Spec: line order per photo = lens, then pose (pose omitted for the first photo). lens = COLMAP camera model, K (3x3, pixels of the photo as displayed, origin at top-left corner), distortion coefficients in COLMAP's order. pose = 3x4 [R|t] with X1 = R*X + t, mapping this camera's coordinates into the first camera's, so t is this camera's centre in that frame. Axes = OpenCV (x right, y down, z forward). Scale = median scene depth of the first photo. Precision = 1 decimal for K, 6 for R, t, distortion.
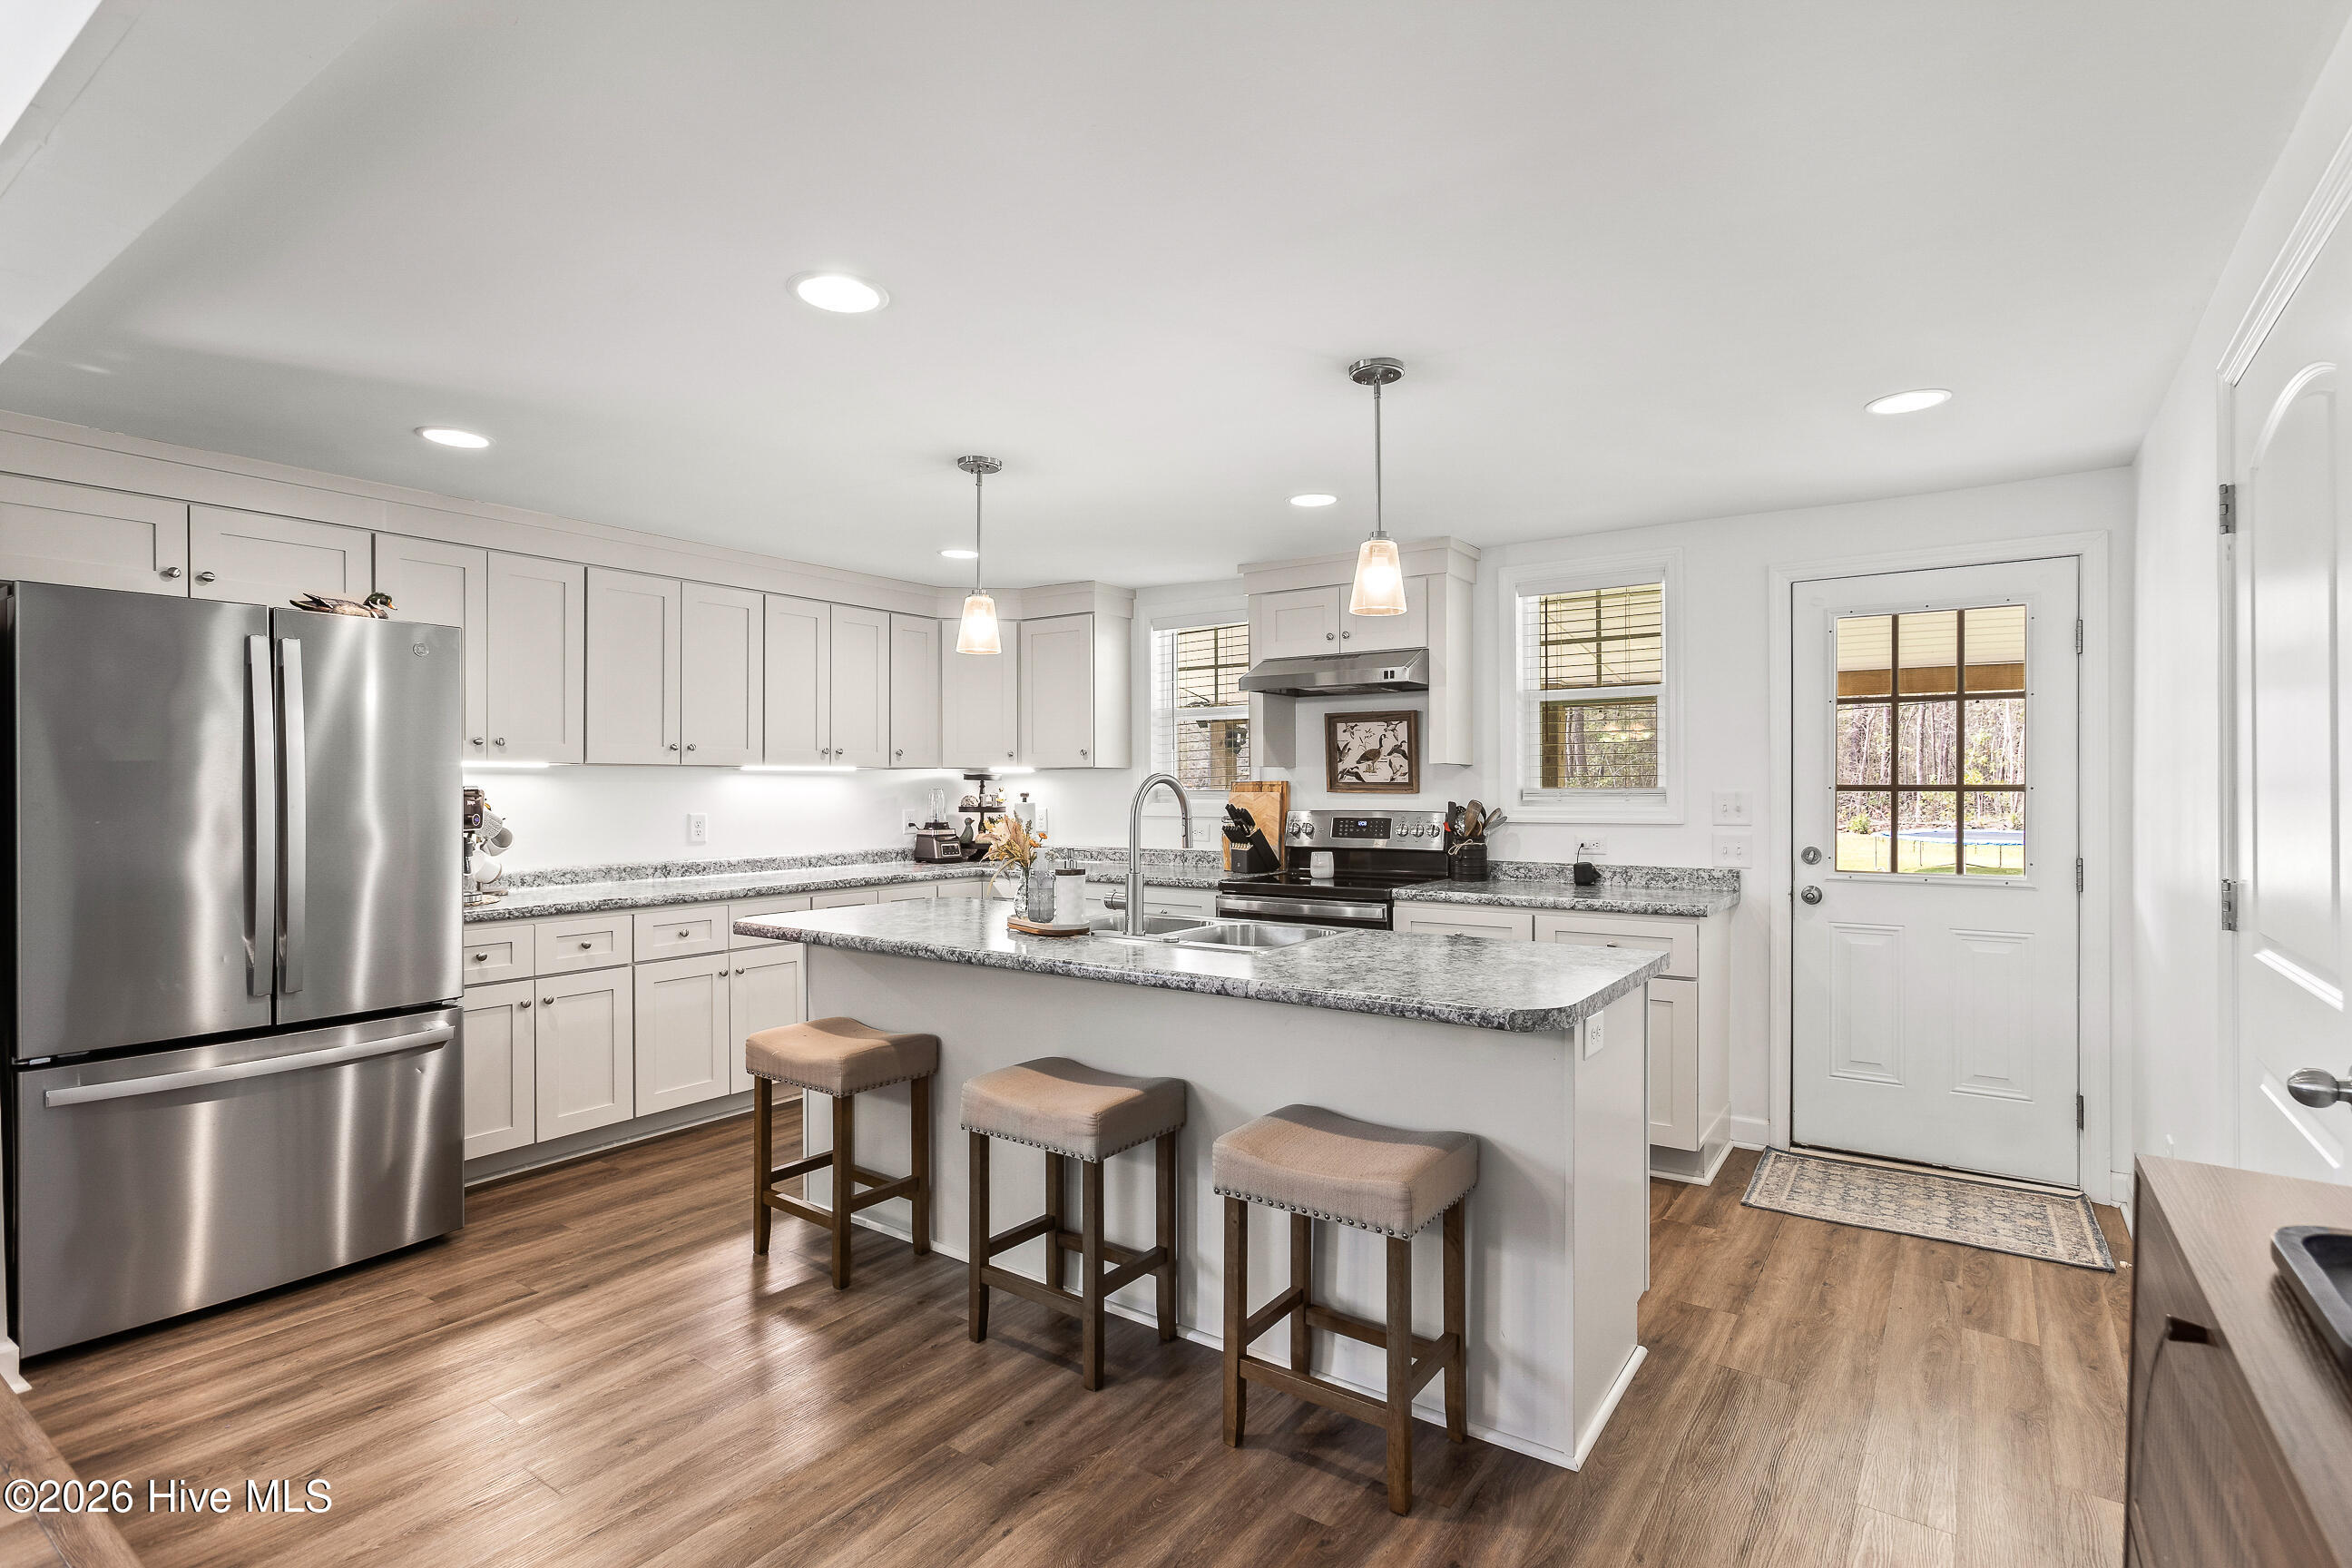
lens RADIAL K [[1133.8, 0, 1186.6], [0, 1133.8, 793.7], [0, 0, 1]] dist [-0.000843, 0.000660]
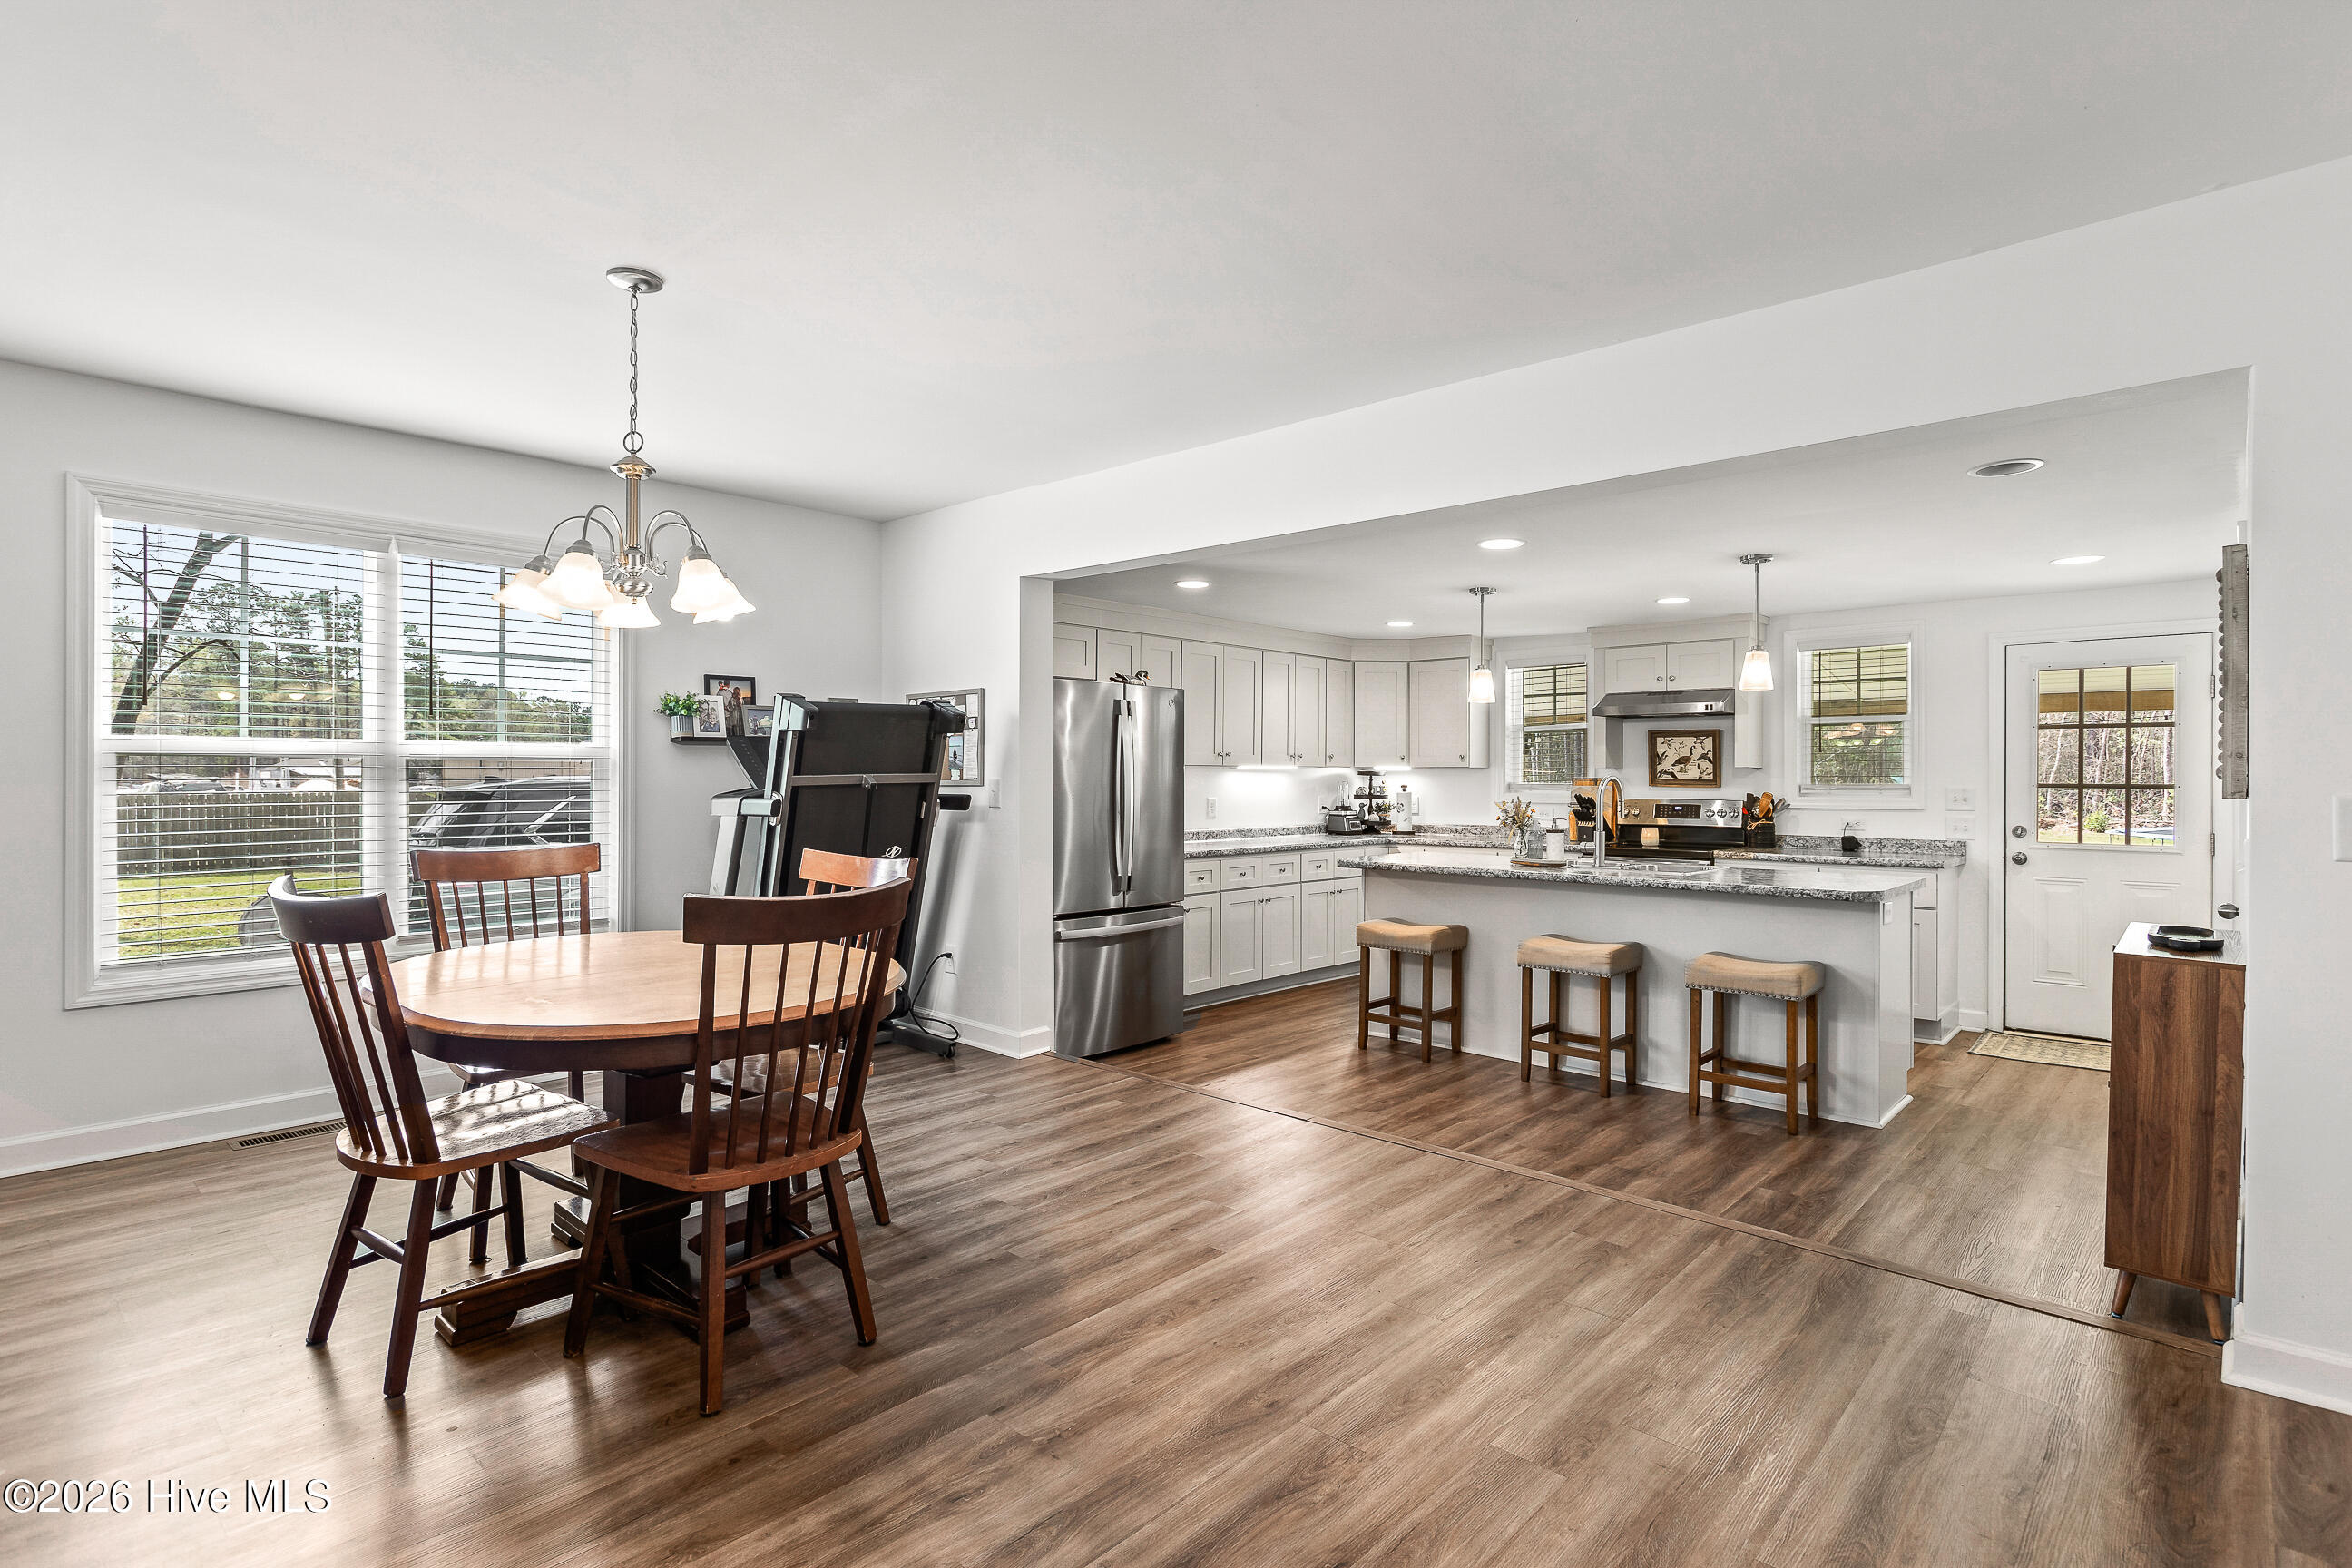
lens RADIAL K [[1172.0, 0, 1200.6], [0, 1172.0, 780.1], [0, 0, 1]] dist [-0.000156, 0.027631]
pose [[0.993310, 0.006075, -0.115321, -0.285042], [-0.006570, 0.999971, -0.003912, 0.000601], [0.115294, 0.004644, 0.993321, -0.559138]]
